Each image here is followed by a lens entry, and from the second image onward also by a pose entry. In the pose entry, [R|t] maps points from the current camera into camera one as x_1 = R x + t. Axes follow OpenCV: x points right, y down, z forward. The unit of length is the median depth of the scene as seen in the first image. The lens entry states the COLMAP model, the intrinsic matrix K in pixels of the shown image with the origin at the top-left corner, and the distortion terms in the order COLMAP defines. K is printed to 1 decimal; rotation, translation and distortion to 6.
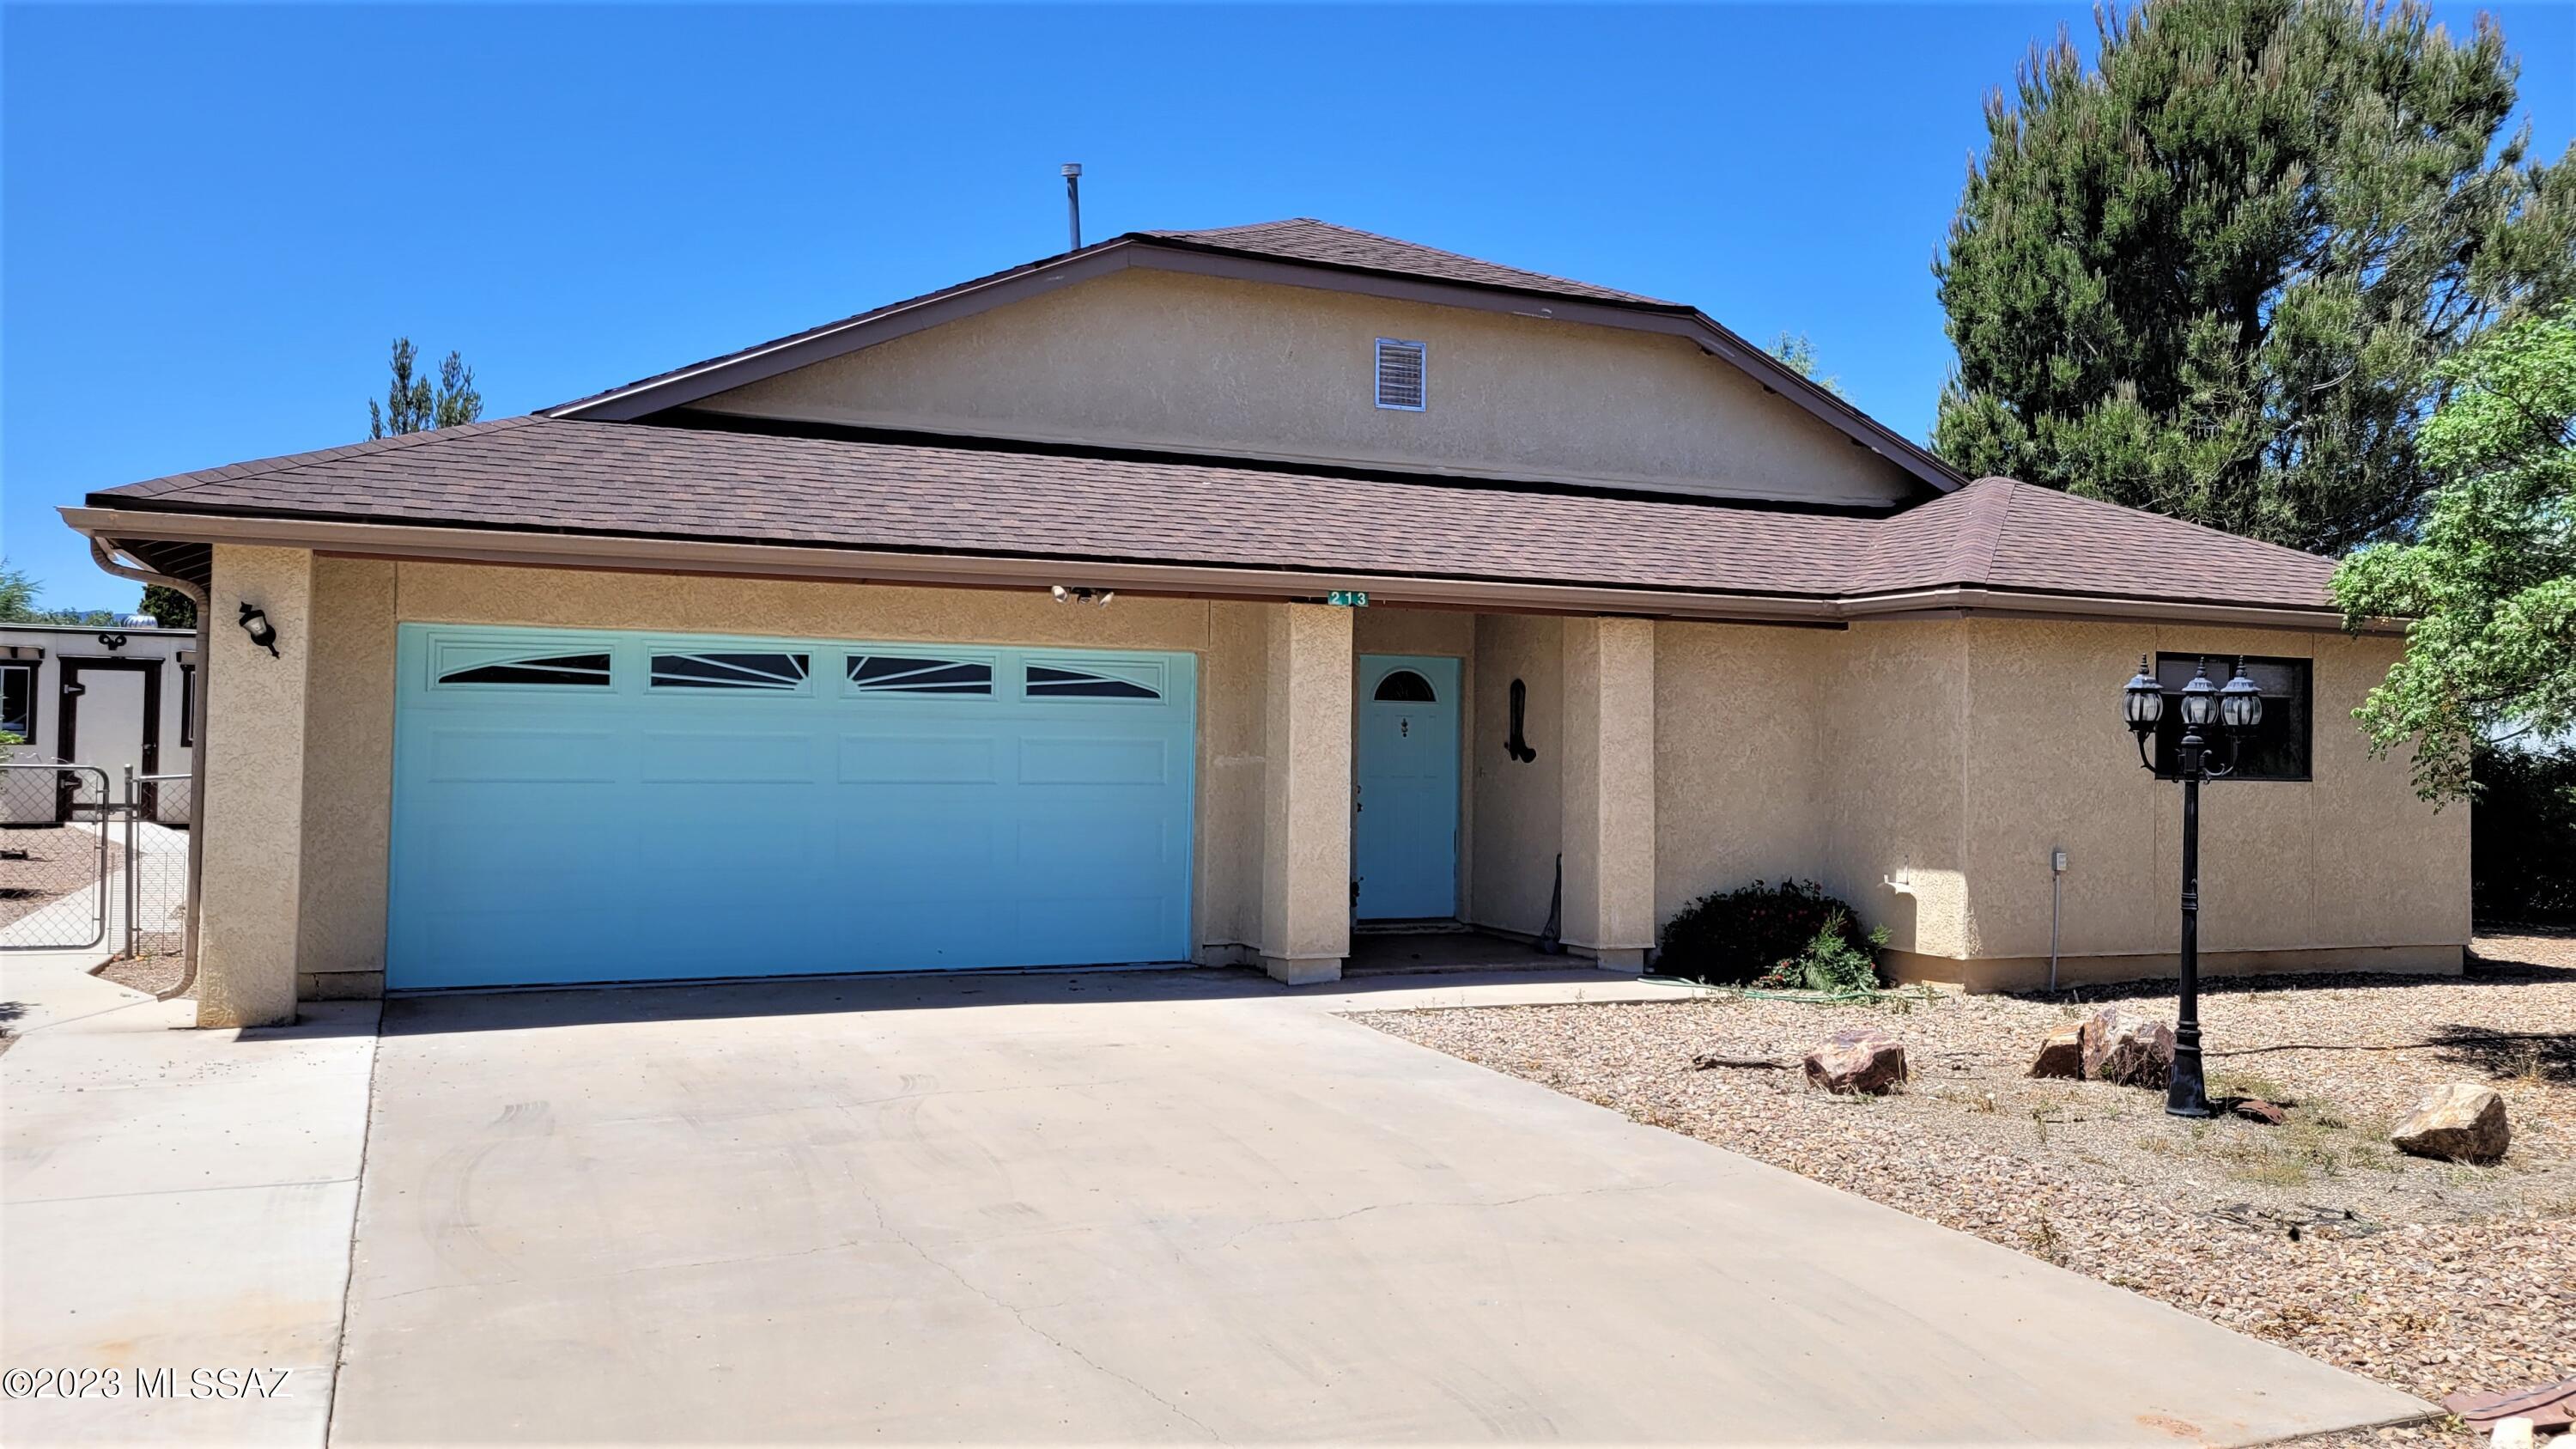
lens RADIAL K [[2322.1, 0, 1284.3], [0, 2322.1, 686.6], [0, 0, 1]] dist [0.052124, -0.031042]
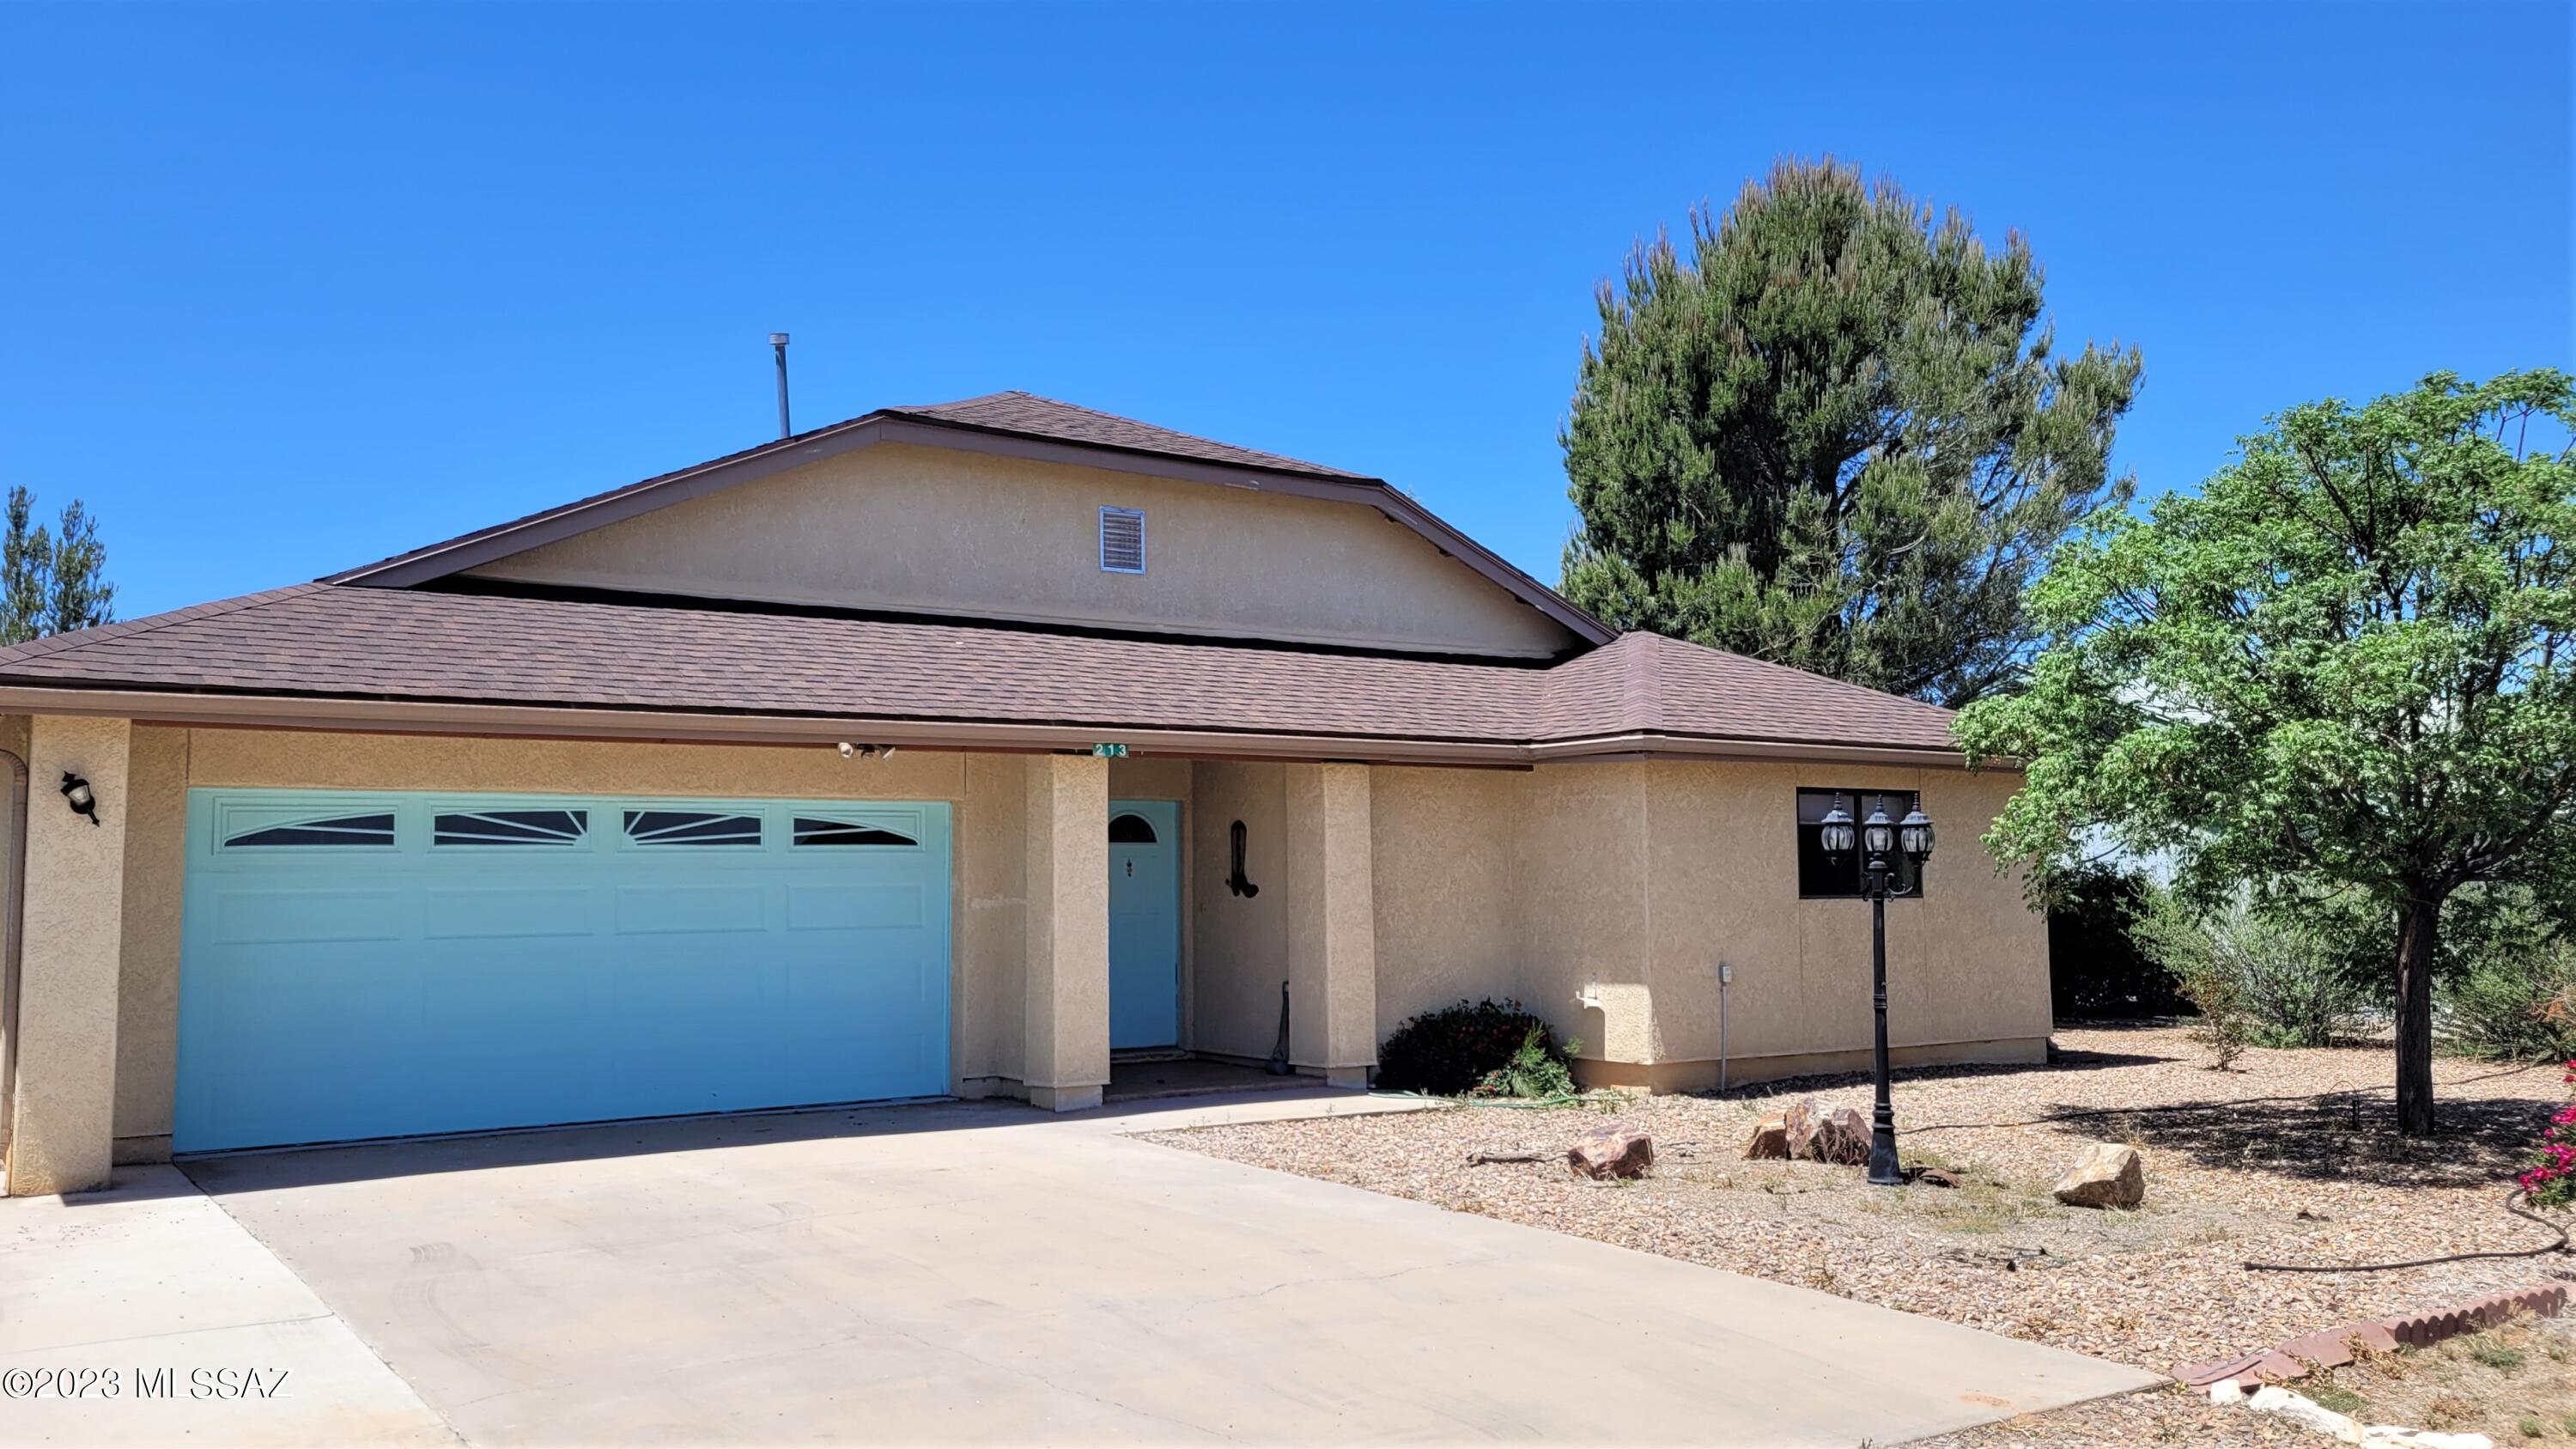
lens RADIAL K [[2322.1, 0, 1284.3], [0, 2322.1, 686.6], [0, 0, 1]] dist [0.052124, -0.031042]
pose [[0.983132, -0.007476, 0.182744, -0.083799], [0.018165, 0.998216, -0.056884, -0.003971], [-0.181992, 0.059244, 0.981514, -0.077542]]
